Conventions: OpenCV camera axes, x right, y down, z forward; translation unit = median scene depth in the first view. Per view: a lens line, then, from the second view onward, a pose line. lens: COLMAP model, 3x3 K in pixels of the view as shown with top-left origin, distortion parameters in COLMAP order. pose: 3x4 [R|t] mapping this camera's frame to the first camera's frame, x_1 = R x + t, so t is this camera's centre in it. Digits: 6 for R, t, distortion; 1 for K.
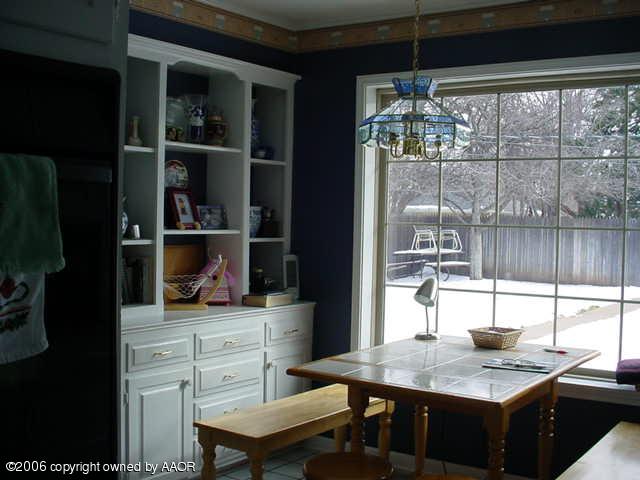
lens RADIAL K [[868.7, 0, 320.0], [0, 868.7, 240.0], [0, 0, 1]] dist [-0.014331, -0.023444]
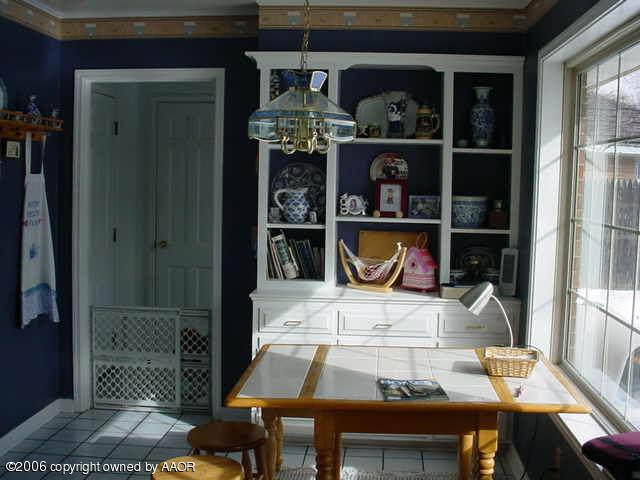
lens RADIAL K [[868.7, 0, 320.0], [0, 868.7, 240.0], [0, 0, 1]] dist [-0.014331, -0.023444]
pose [[0.514444, 0.047312, -0.856218, 0.714254], [-0.039247, 0.998730, 0.031606, -0.014757], [0.856625, 0.017345, 0.515648, 0.365964]]
